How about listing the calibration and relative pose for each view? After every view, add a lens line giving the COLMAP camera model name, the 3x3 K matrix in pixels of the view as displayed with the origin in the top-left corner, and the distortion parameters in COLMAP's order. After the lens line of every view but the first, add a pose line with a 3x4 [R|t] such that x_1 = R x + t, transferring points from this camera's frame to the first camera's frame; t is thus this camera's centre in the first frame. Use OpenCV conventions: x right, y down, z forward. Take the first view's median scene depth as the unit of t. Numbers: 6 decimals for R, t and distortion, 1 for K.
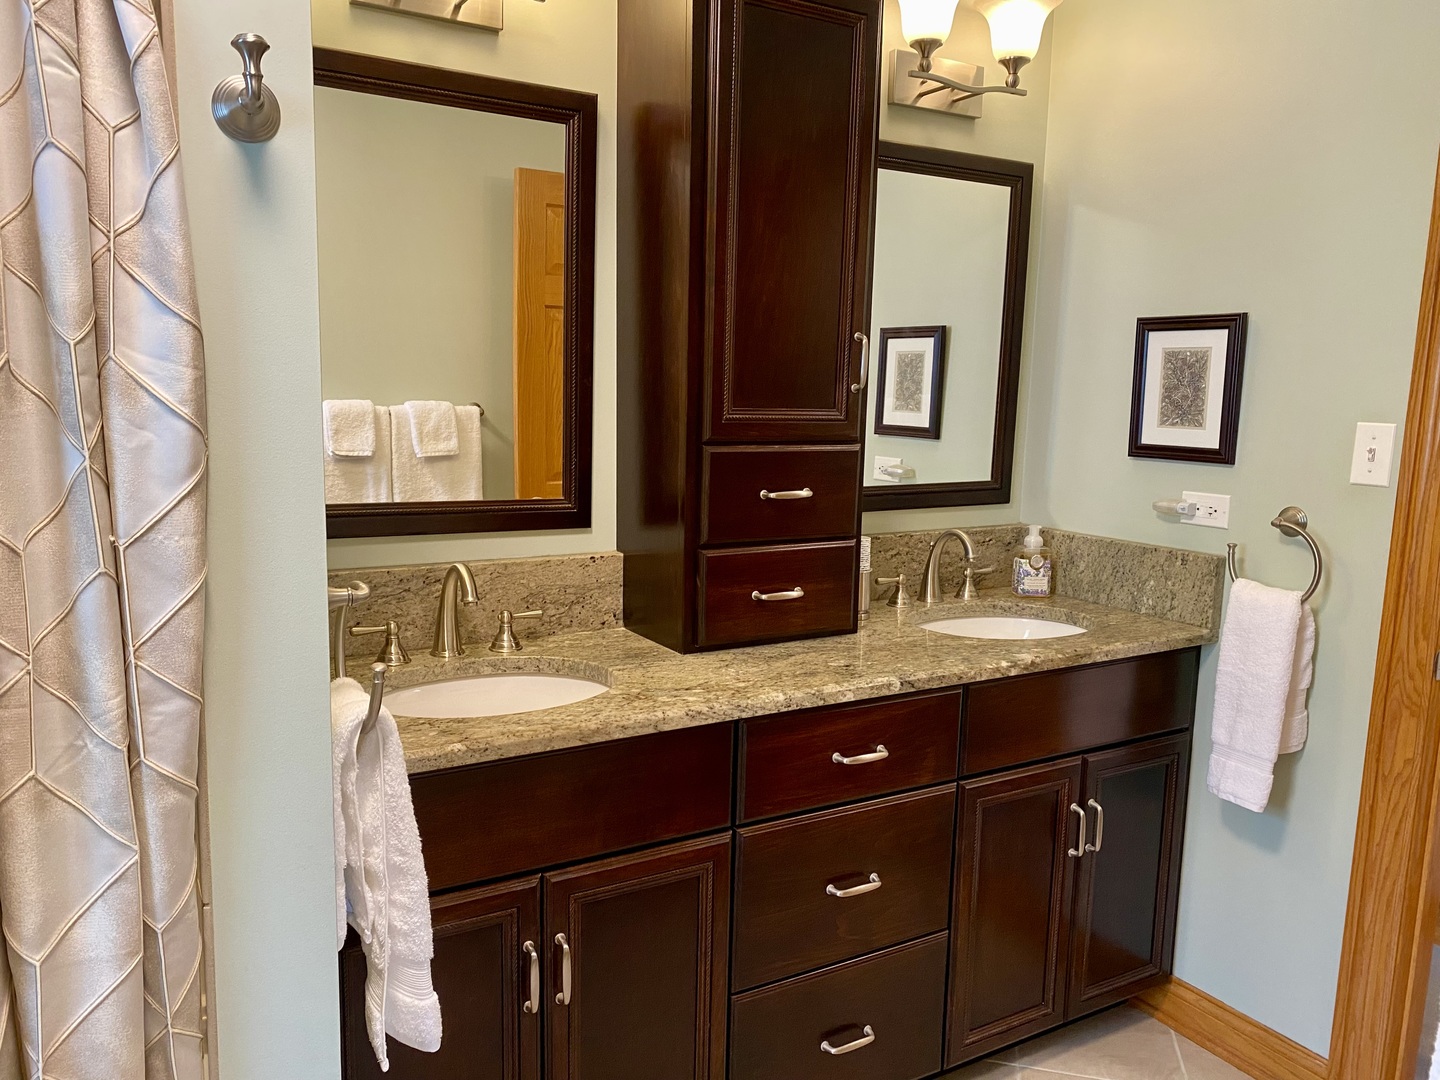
lens RADIAL K [[1092.9, 0, 714.6], [0, 1092.9, 533.2], [0, 0, 1]] dist [0.037009, -0.054548]
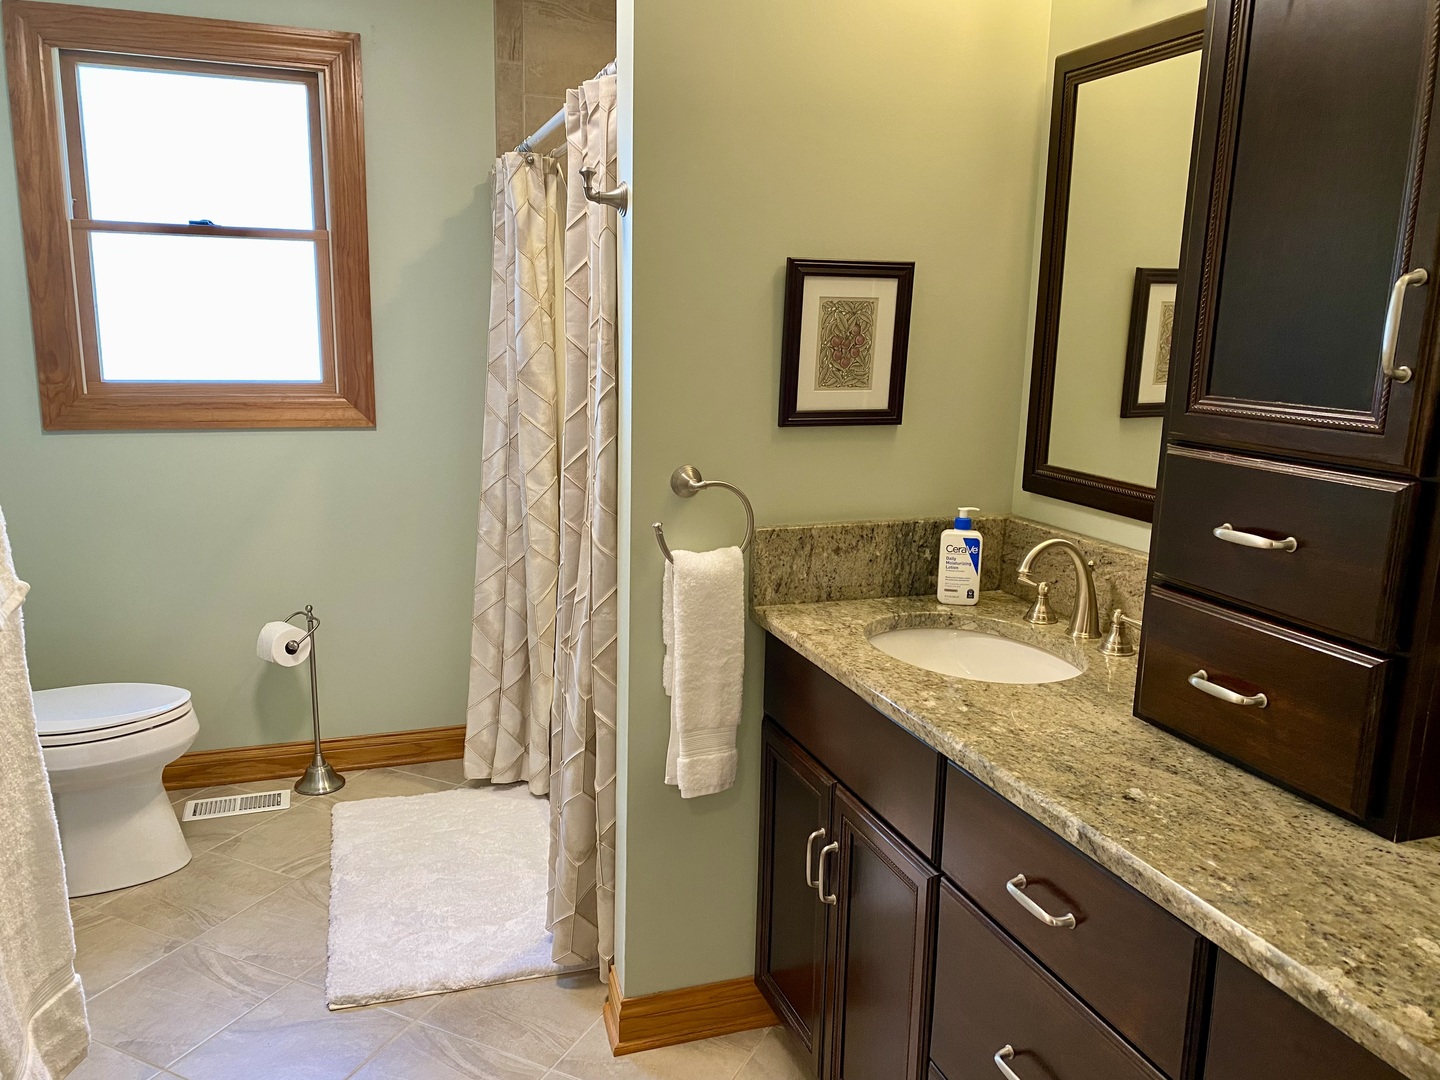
lens RADIAL K [[1092.9, 0, 715.7], [0, 1092.9, 543.5], [0, 0, 1]] dist [0.037009, -0.054548]
pose [[-0.137460, 0.178736, -0.974247, 0.784285], [-0.182716, 0.962129, 0.202293, -0.111975], [0.973509, 0.205818, -0.099596, 0.829515]]
